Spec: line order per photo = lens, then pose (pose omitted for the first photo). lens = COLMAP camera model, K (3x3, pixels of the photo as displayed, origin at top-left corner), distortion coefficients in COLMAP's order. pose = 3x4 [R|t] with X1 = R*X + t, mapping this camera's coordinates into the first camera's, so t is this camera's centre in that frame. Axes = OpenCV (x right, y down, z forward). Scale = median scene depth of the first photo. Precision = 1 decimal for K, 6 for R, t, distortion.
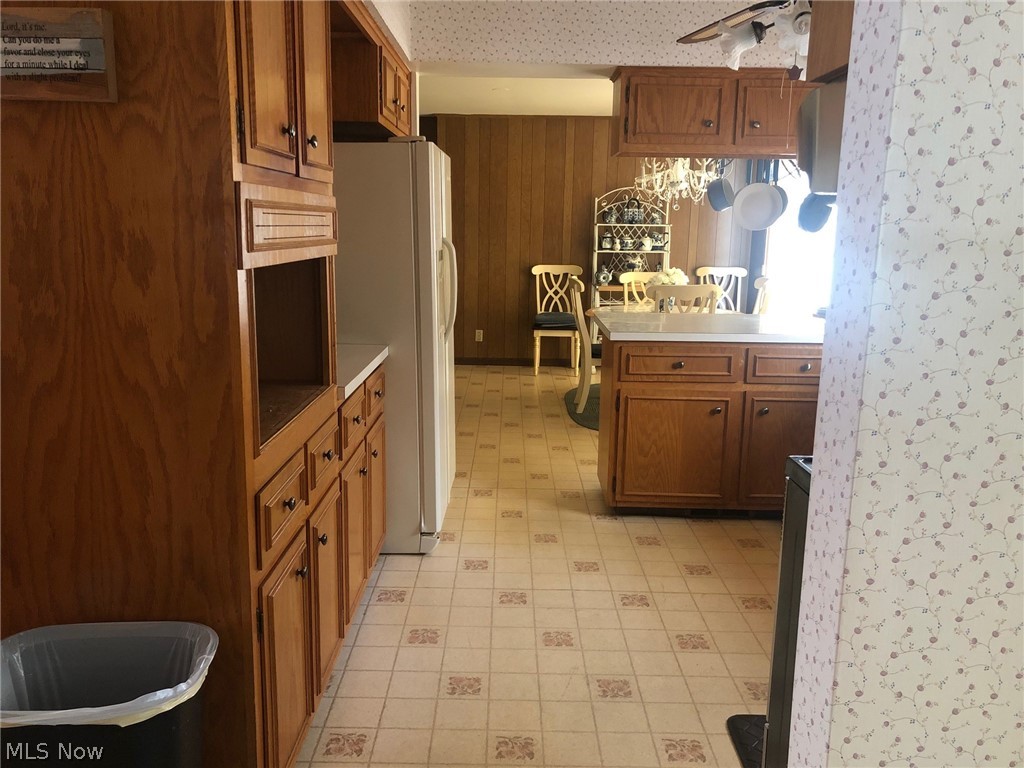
lens RADIAL K [[839.6, 0, 512.0], [0, 839.6, 384.0], [0, 0, 1]] dist [0.040620, -0.008970]
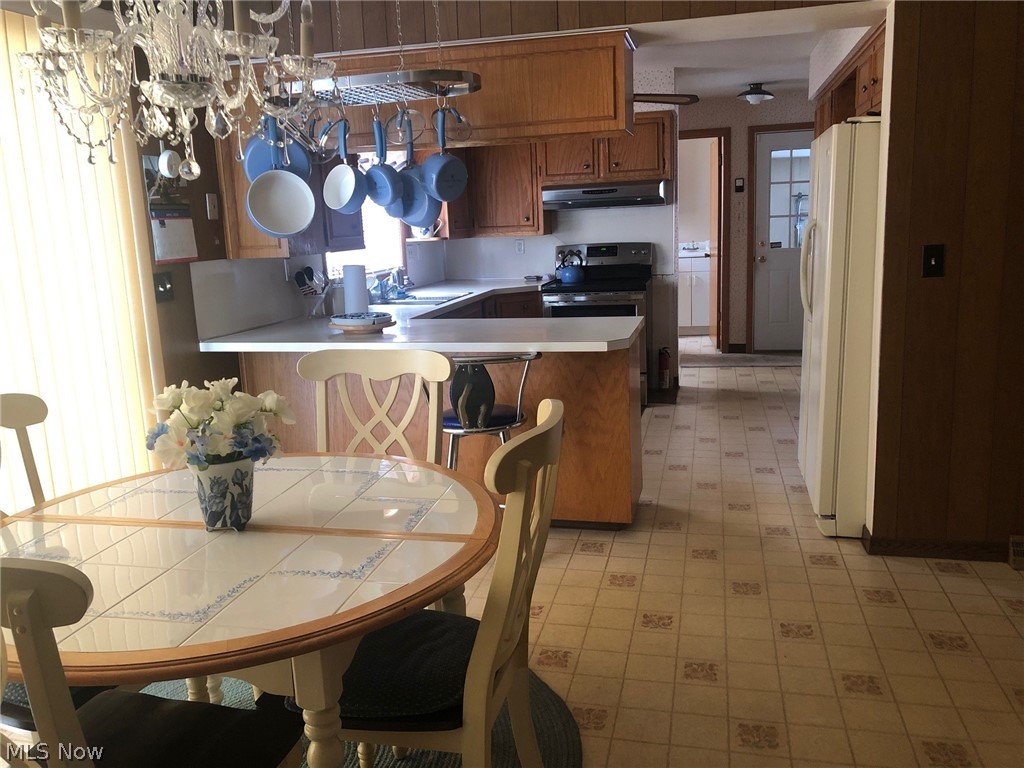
lens RADIAL K [[839.6, 0, 512.0], [0, 839.6, 384.0], [0, 0, 1]] dist [0.040620, -0.008970]
pose [[-0.972252, -0.018757, 0.233182, 0.016047], [0.072396, 0.923722, 0.376160, -0.189449], [-0.222451, 0.382604, -0.896733, 0.979860]]
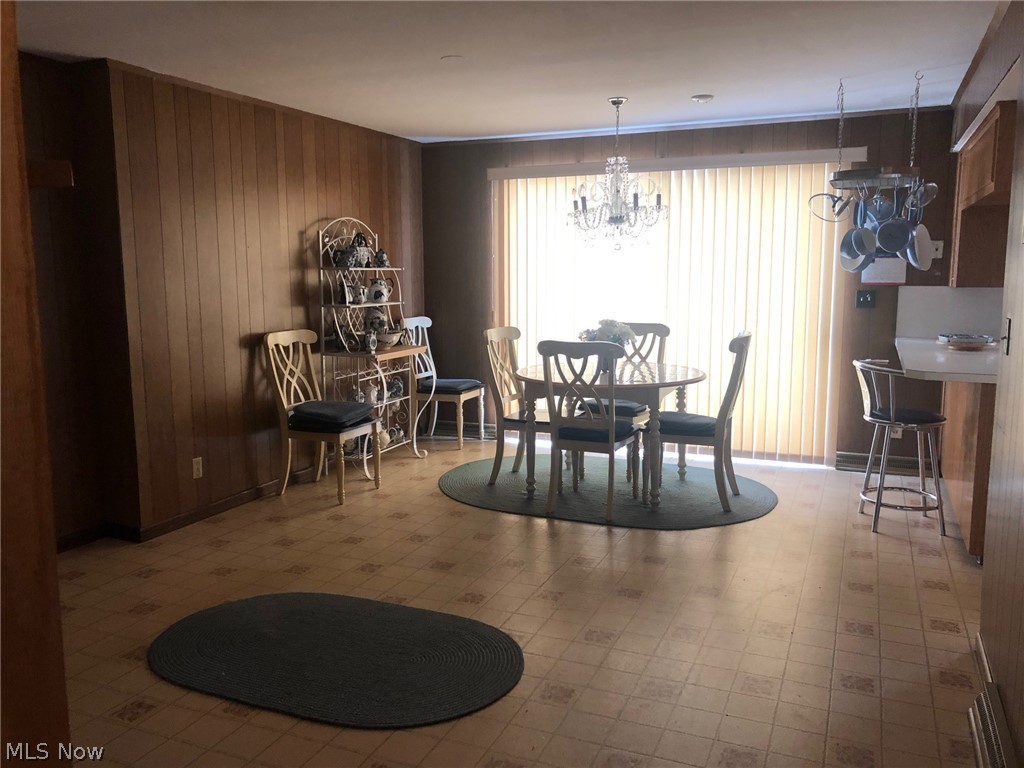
lens RADIAL K [[839.6, 0, 512.0], [0, 839.6, 384.0], [0, 0, 1]] dist [0.040620, -0.008970]
pose [[0.394699, -0.140062, 0.908072, -0.489042], [0.179894, 0.980965, 0.073113, -0.121573], [-0.901027, 0.134500, 0.412383, 0.598356]]
